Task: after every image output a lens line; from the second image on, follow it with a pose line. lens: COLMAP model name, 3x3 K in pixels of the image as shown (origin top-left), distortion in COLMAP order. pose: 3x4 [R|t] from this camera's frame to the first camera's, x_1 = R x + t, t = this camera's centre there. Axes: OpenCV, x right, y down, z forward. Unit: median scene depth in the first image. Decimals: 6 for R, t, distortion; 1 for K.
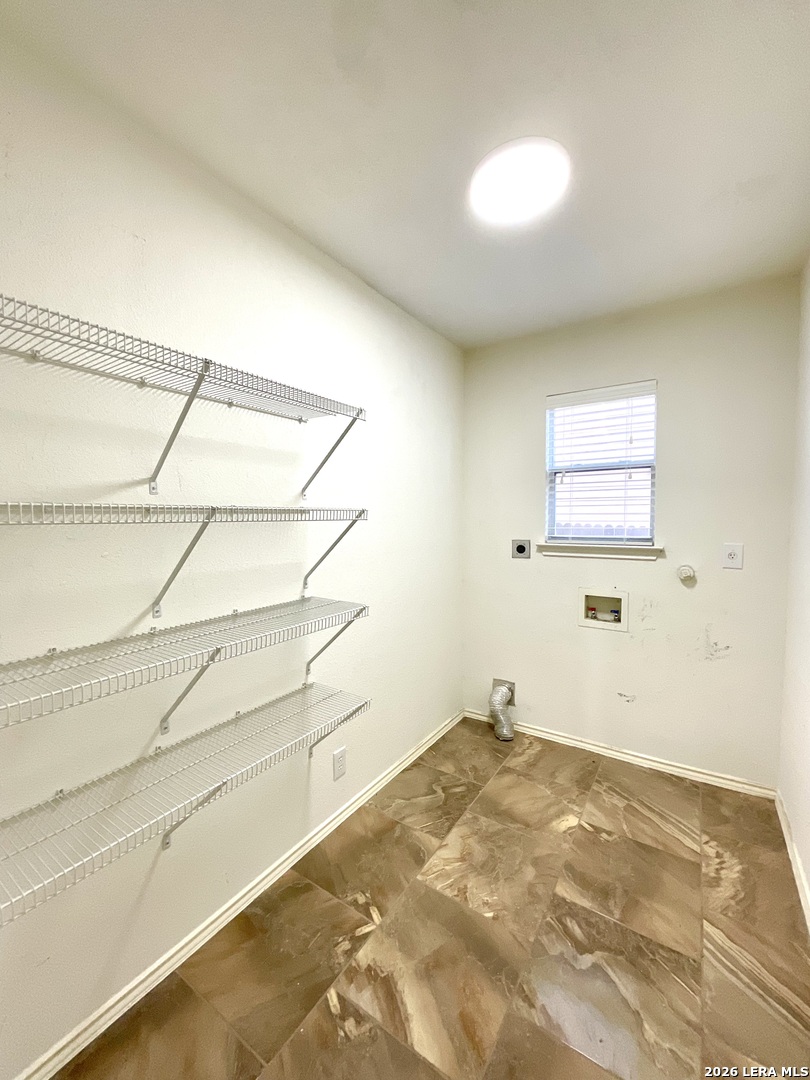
lens RADIAL K [[434.5, 0, 403.3], [0, 434.5, 537.8], [0, 0, 1]] dist [0.000812, 0.000716]
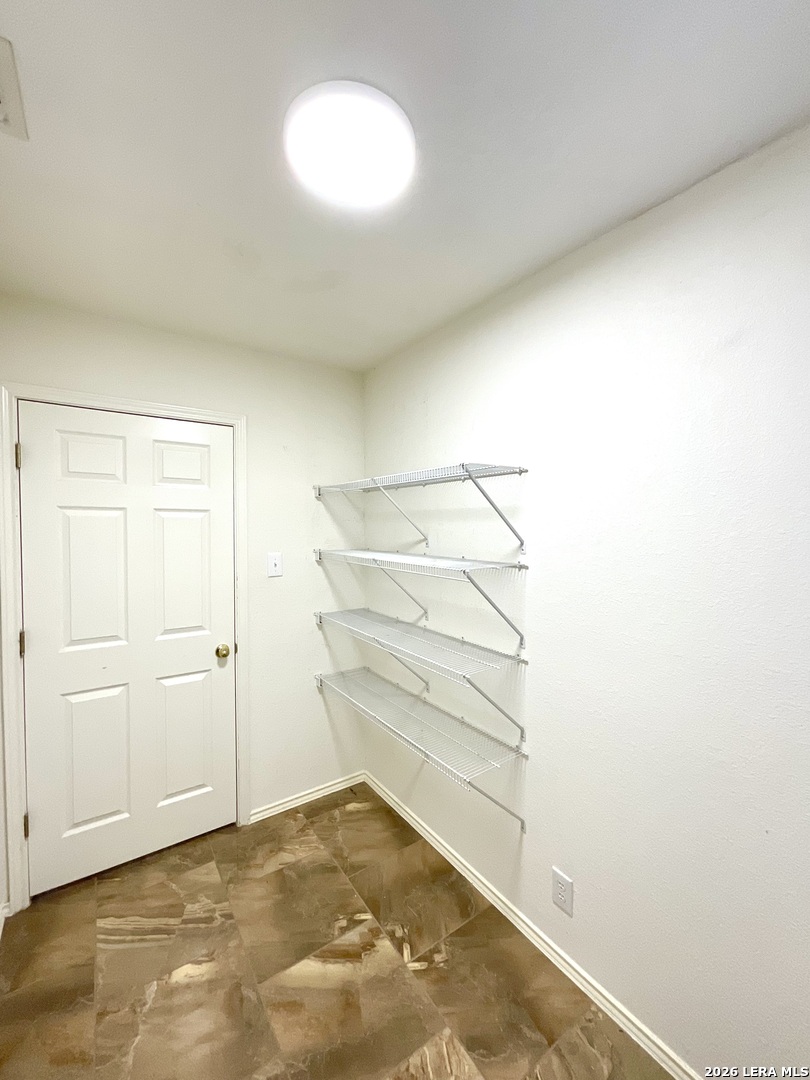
lens RADIAL K [[434.5, 0, 403.3], [0, 434.5, 537.8], [0, 0, 1]] dist [0.000812, 0.000716]
pose [[-0.357342, 0.039650, -0.933132, 0.919329], [-0.045683, 0.997161, 0.059865, -0.208870], [0.932856, 0.064020, -0.354516, 1.348399]]
